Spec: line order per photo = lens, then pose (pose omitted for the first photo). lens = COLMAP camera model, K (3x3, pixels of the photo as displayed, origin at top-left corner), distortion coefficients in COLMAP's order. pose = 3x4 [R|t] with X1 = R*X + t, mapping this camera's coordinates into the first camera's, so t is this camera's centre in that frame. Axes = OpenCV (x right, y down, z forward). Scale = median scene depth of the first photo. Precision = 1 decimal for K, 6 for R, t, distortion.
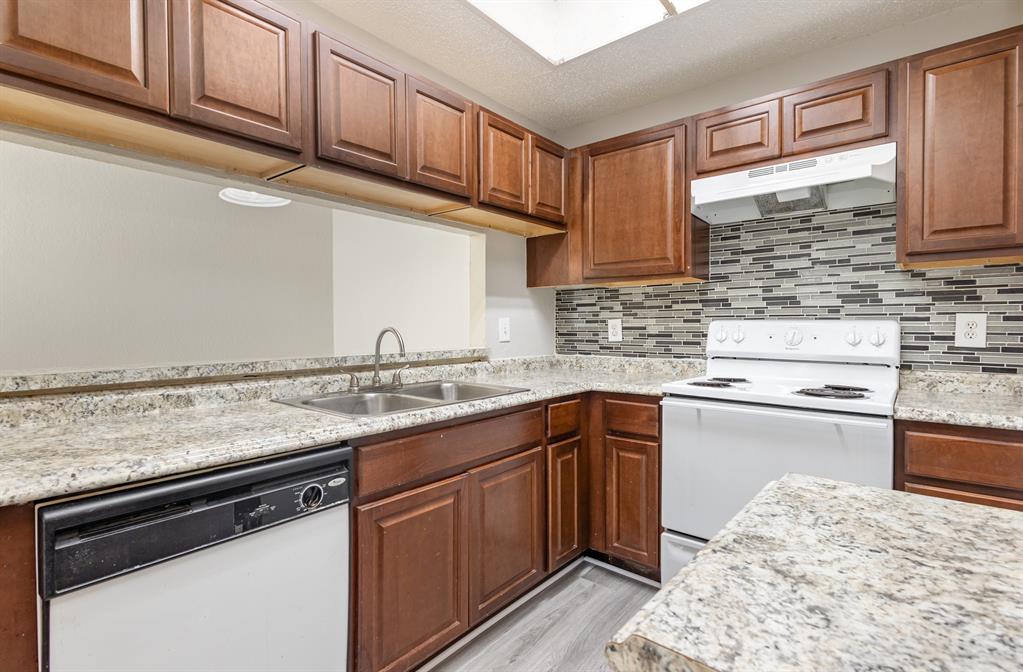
lens RADIAL K [[489.3, 0, 506.7], [0, 489.3, 332.1], [0, 0, 1]] dist [0.002371, -0.000200]
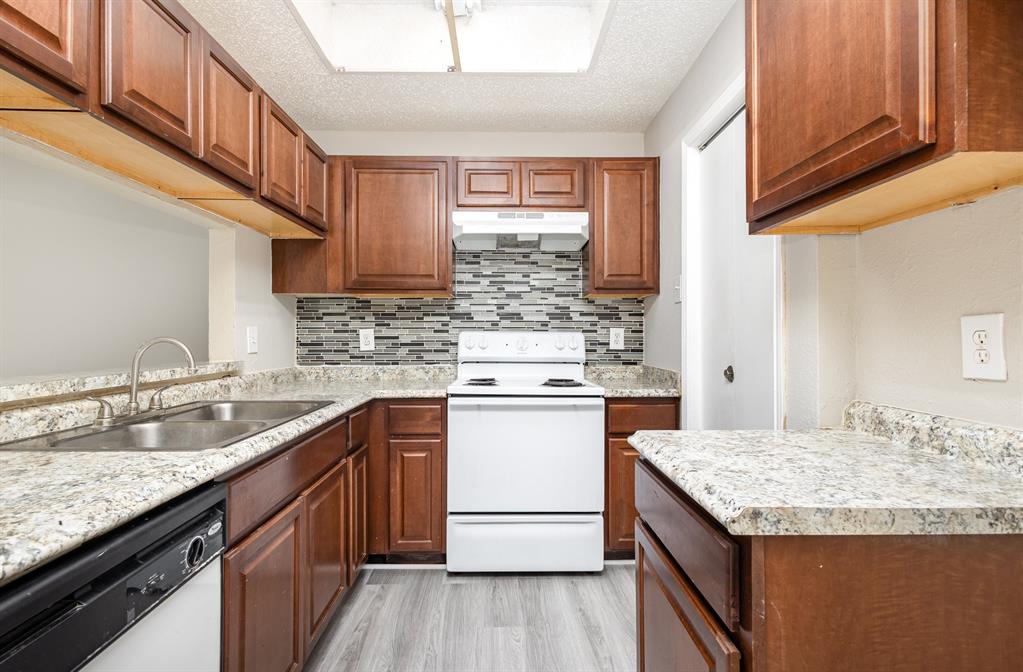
lens RADIAL K [[489.3, 0, 506.7], [0, 489.3, 332.1], [0, 0, 1]] dist [0.002371, -0.000200]
pose [[0.753481, 0.006077, 0.657441, -0.301371], [0.006909, 0.999829, -0.017160, -0.000276], [-0.657433, 0.017472, 0.753310, 0.041083]]
